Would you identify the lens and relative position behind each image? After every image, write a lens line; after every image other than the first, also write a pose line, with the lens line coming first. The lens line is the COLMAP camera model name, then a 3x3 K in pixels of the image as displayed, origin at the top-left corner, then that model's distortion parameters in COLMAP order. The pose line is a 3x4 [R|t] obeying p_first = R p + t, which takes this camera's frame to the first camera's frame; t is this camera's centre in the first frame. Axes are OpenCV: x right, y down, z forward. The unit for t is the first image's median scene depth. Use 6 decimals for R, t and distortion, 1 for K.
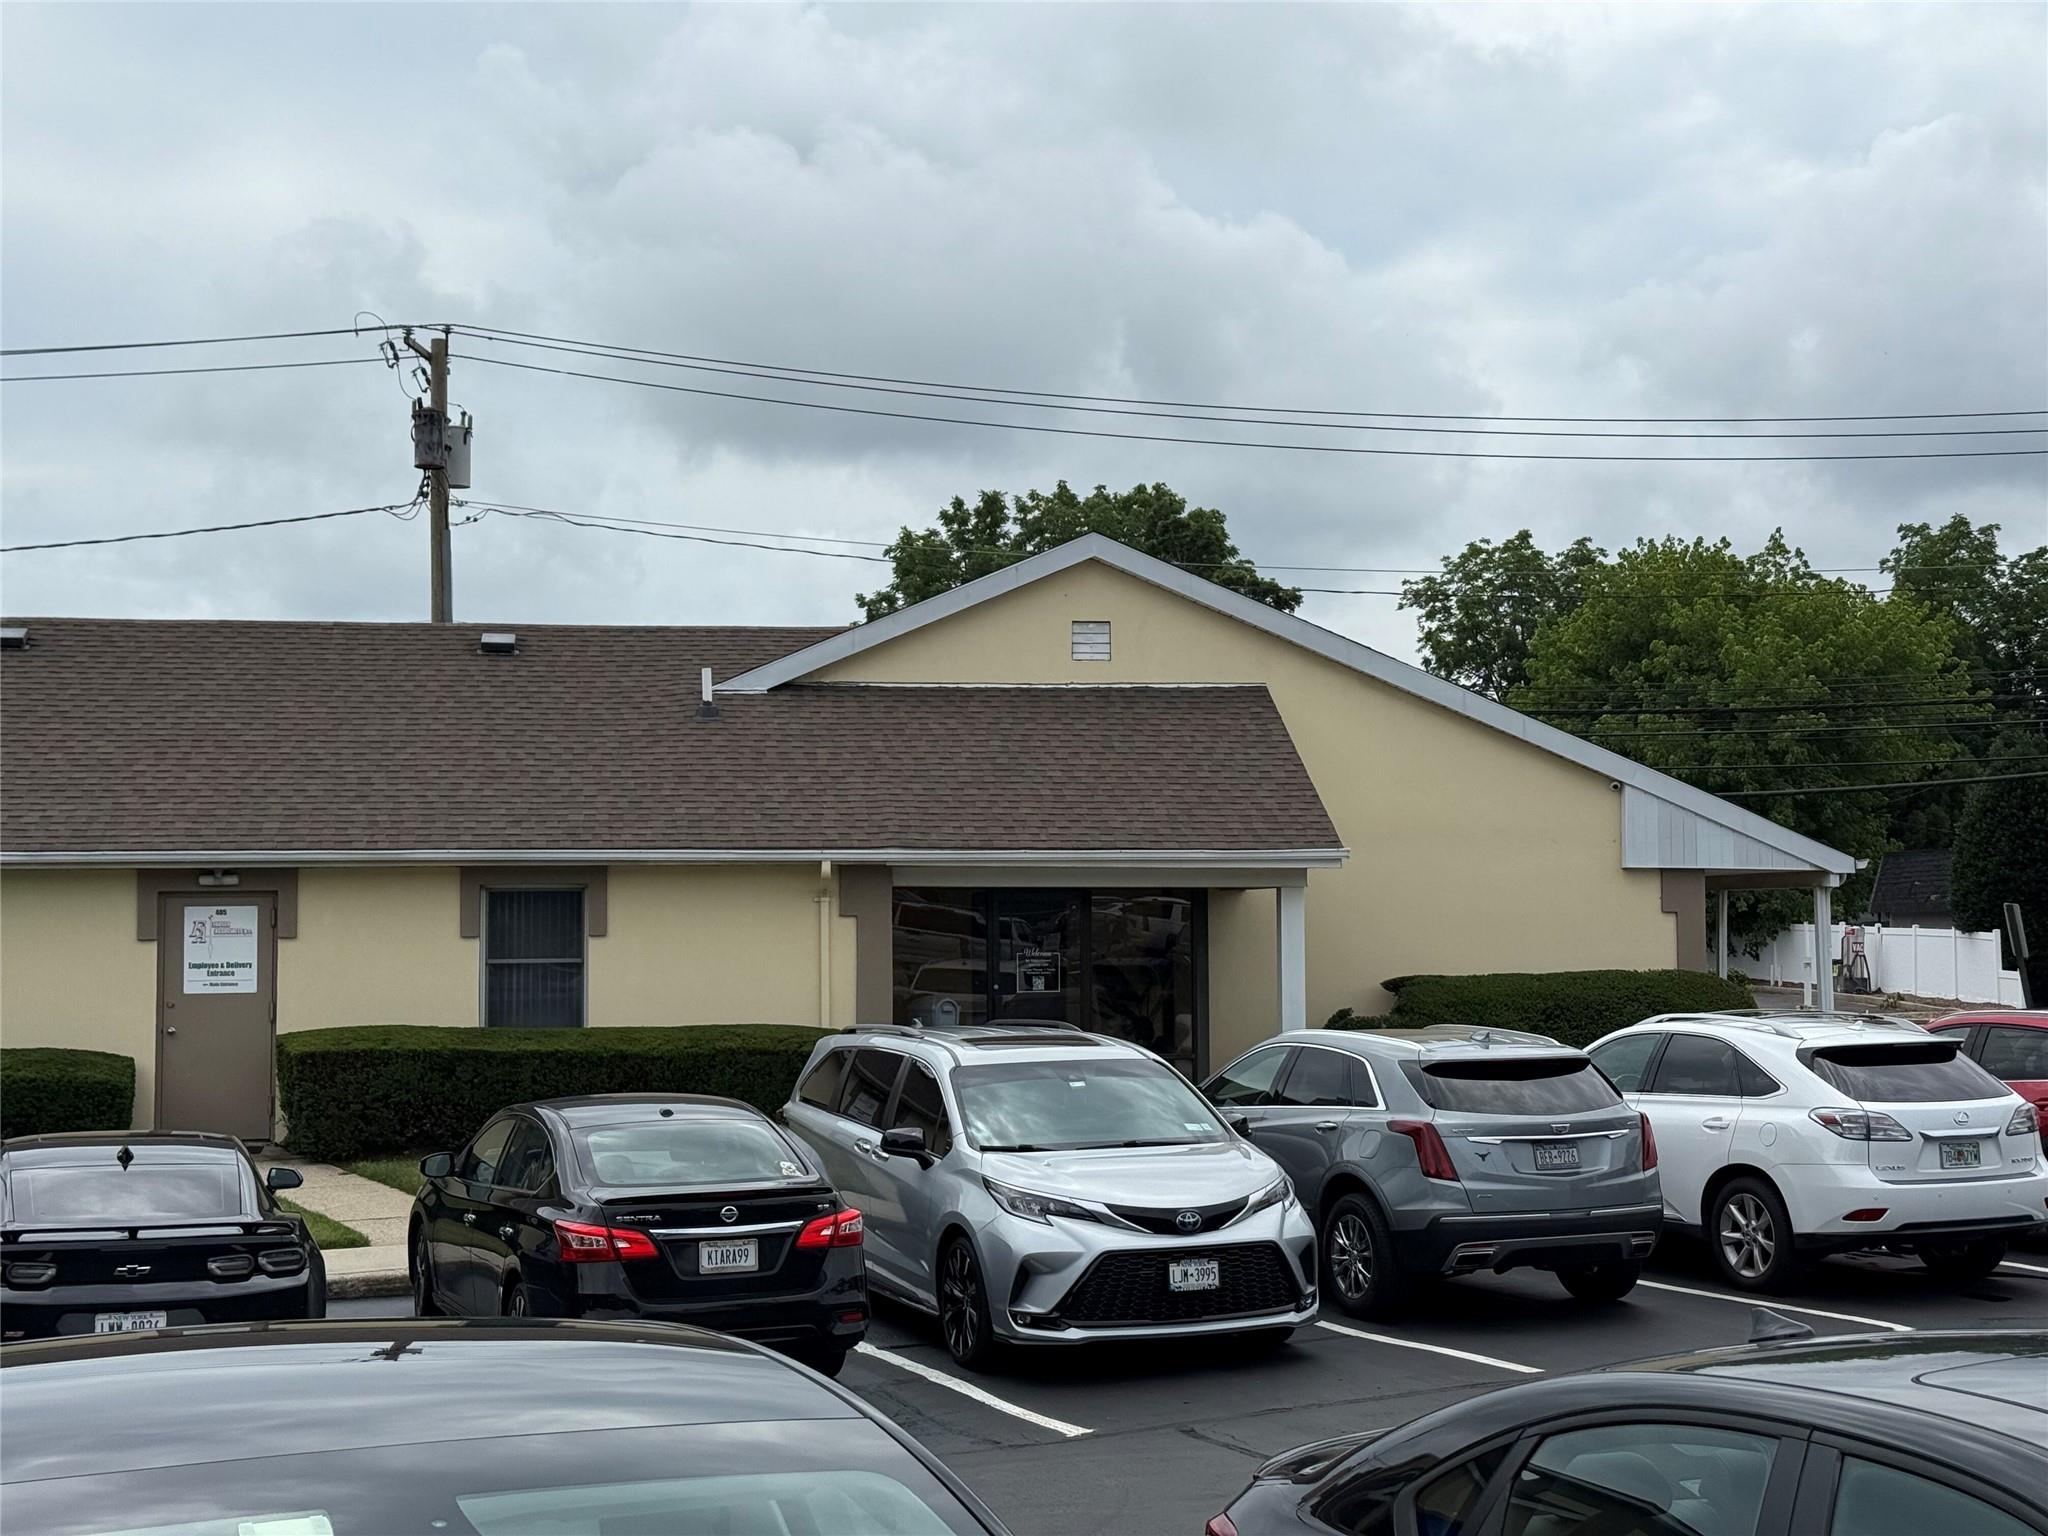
lens RADIAL K [[2688.3, 0, 1035.6], [0, 2688.3, 773.7], [0, 0, 1]] dist [0.112187, 0.000000]
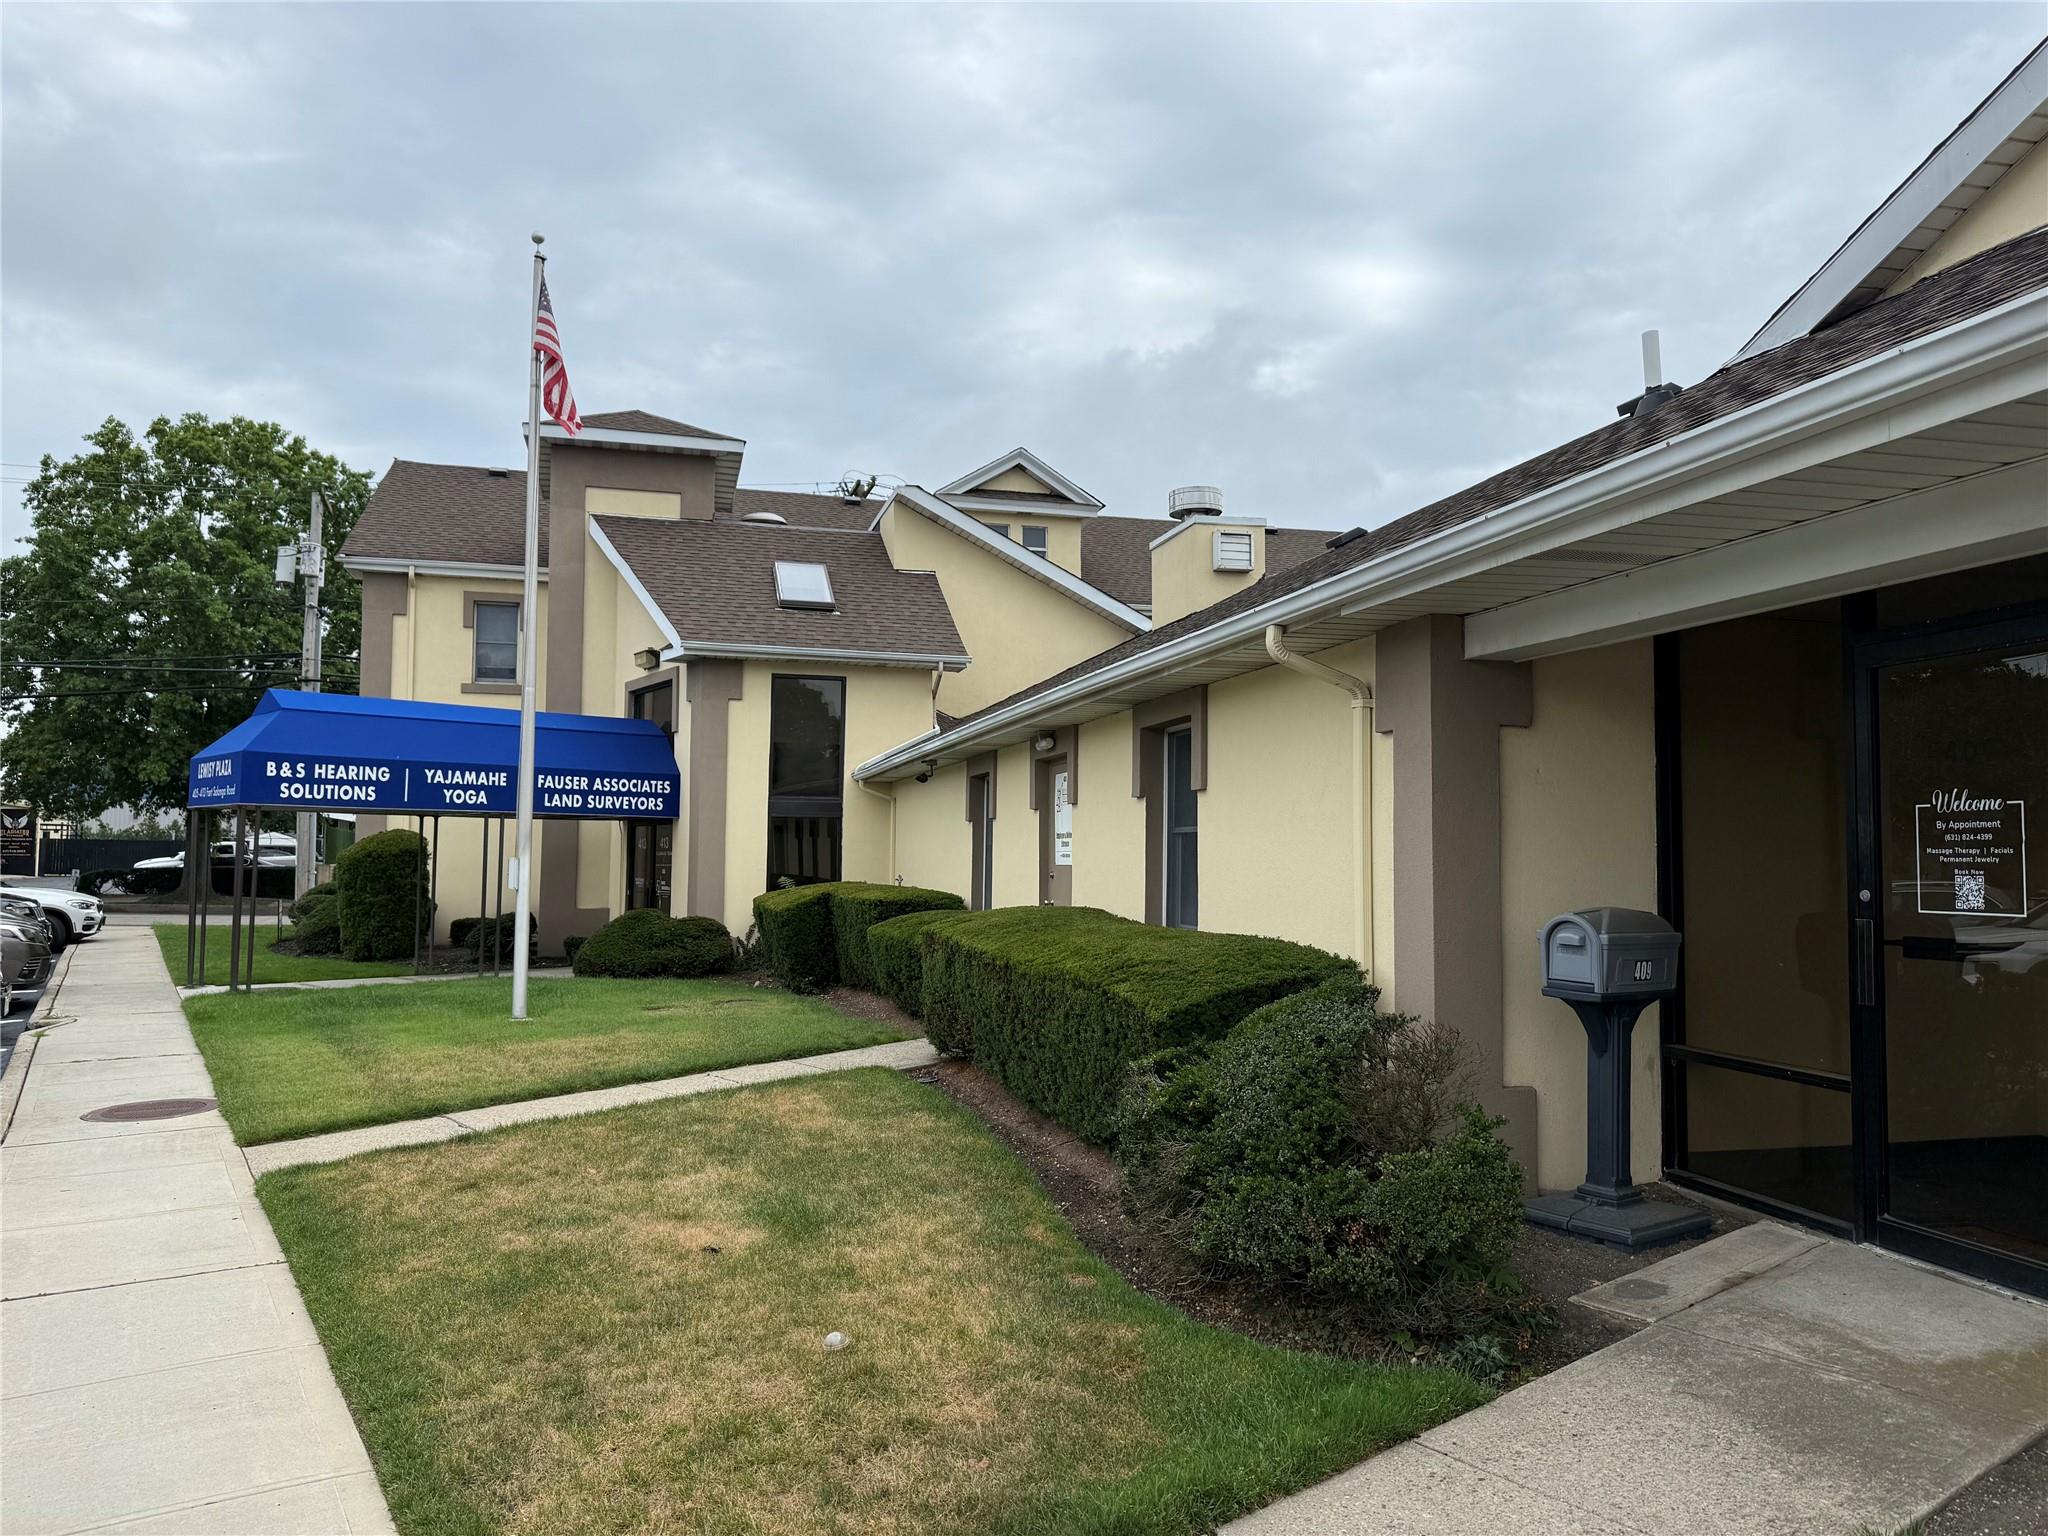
lens RADIAL K [[1426.0, 0, 1029.6], [0, 1426.0, 778.7], [0, 0, 1]] dist [0.049963, -0.063103]
pose [[0.133284, -0.046755, -0.989974, 0.154824], [0.048634, 0.997992, -0.040585, 0.059931], [0.989884, -0.042737, 0.135290, 0.785333]]
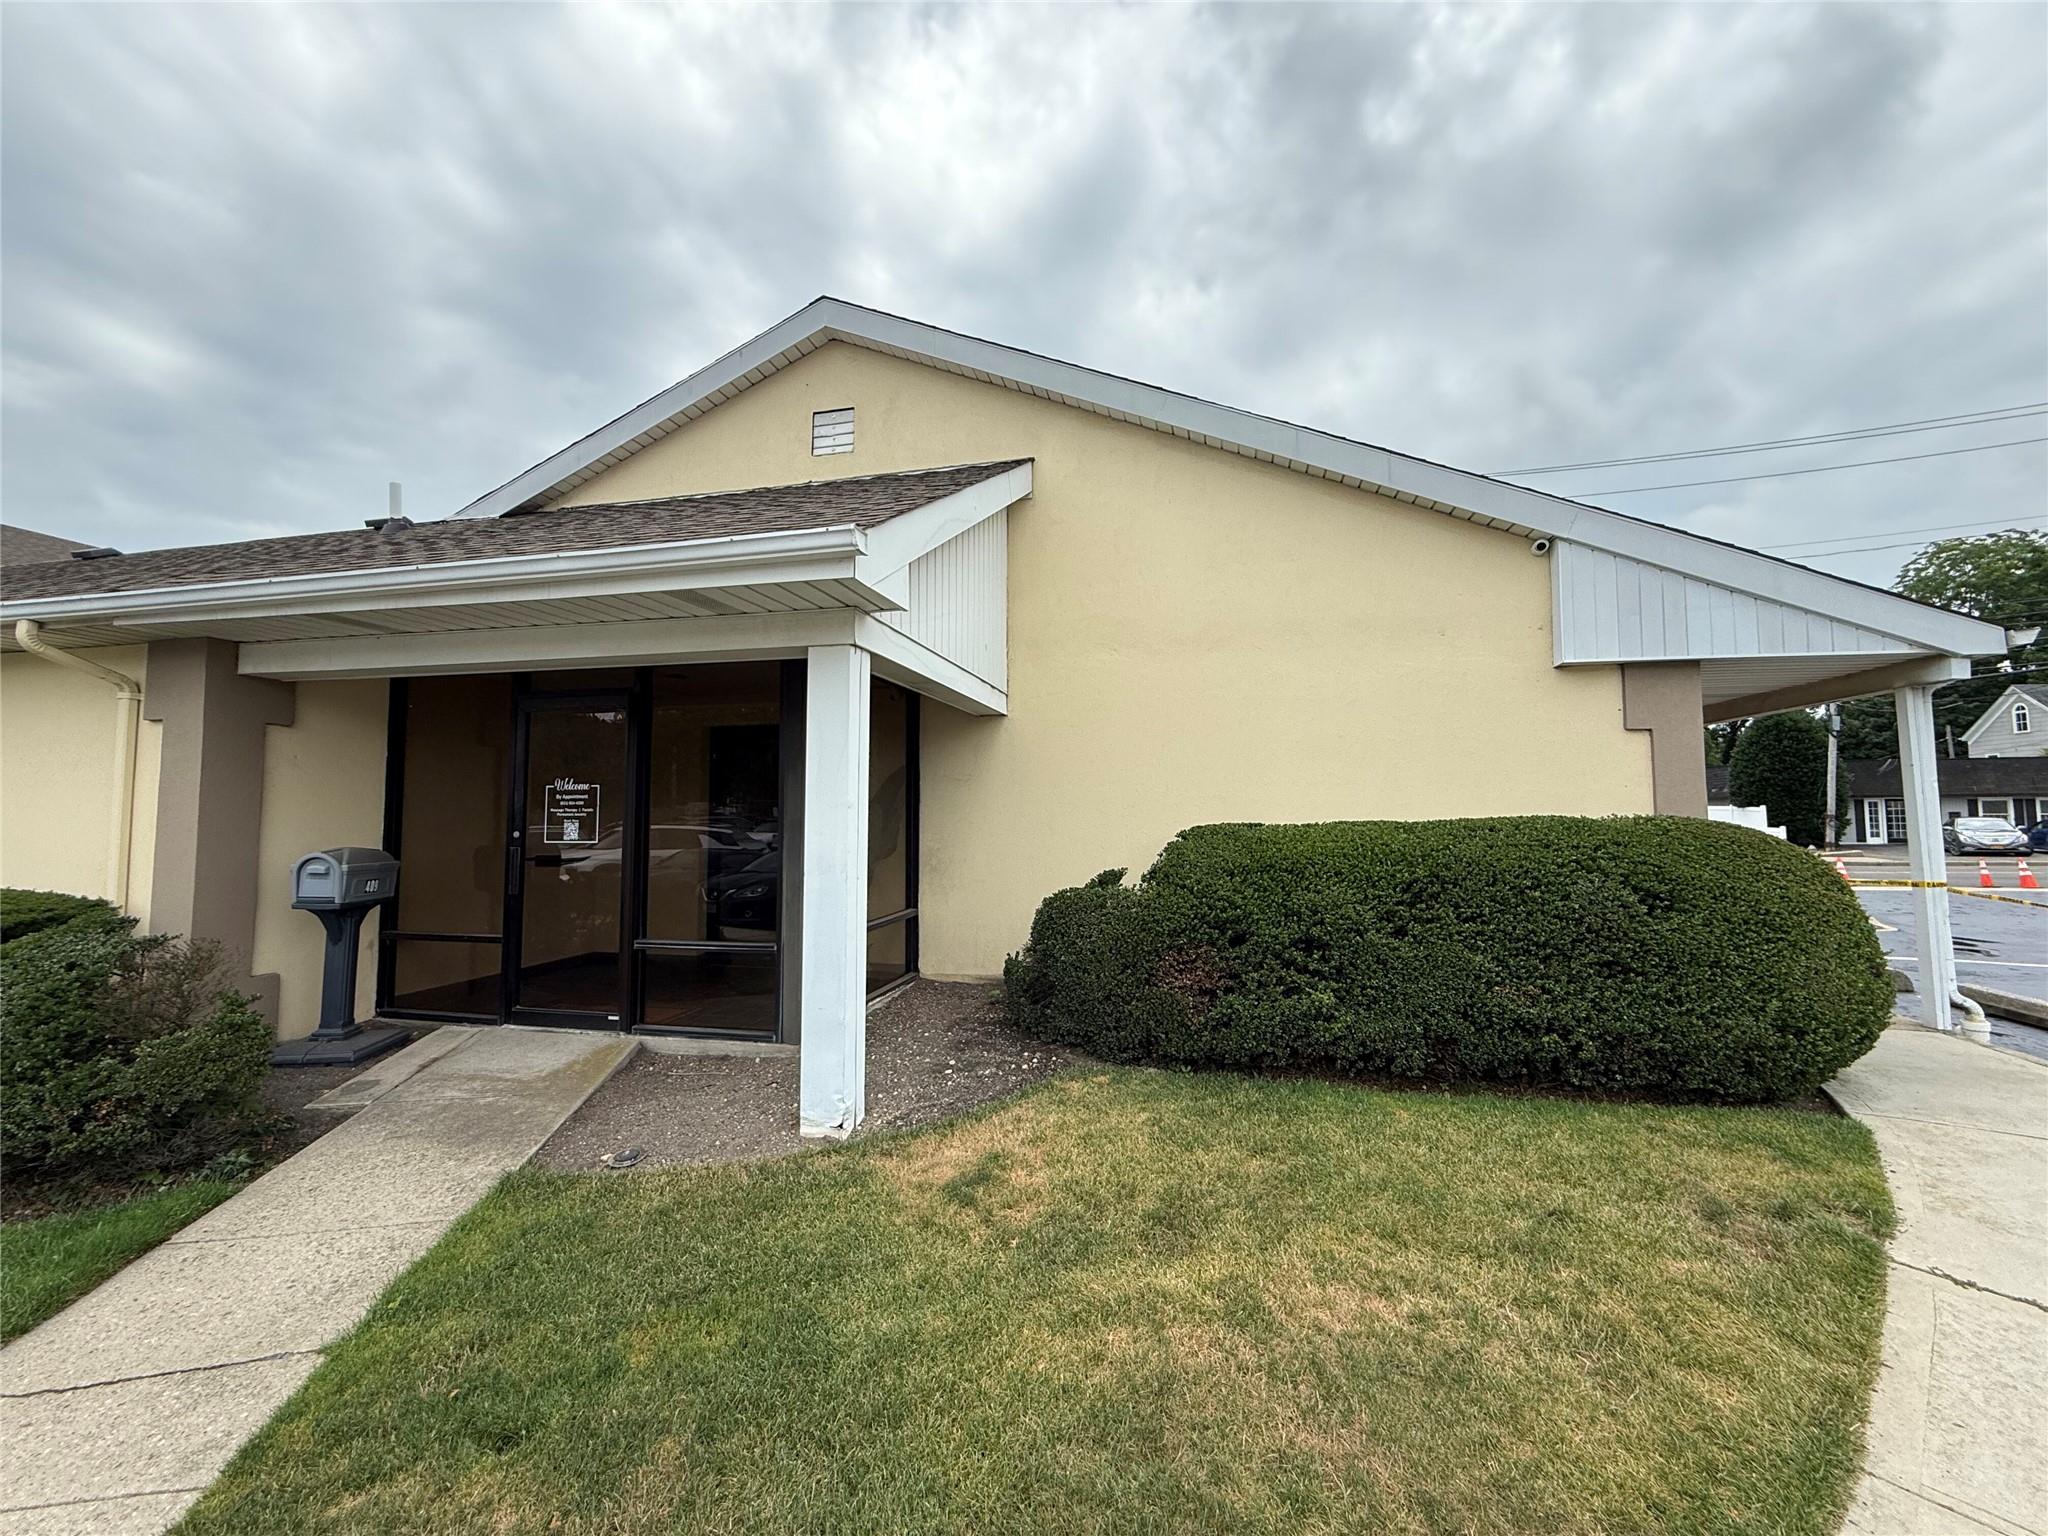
lens RADIAL K [[812.2, 0, 1016.4], [0, 812.2, 763.9], [0, 0, 1]] dist [-0.002105, 0.000395]
pose [[0.939003, -0.019274, -0.343367, 0.162528], [0.018076, 0.999814, -0.006688, 0.059360], [0.343433, 0.000073, 0.939177, 0.776445]]
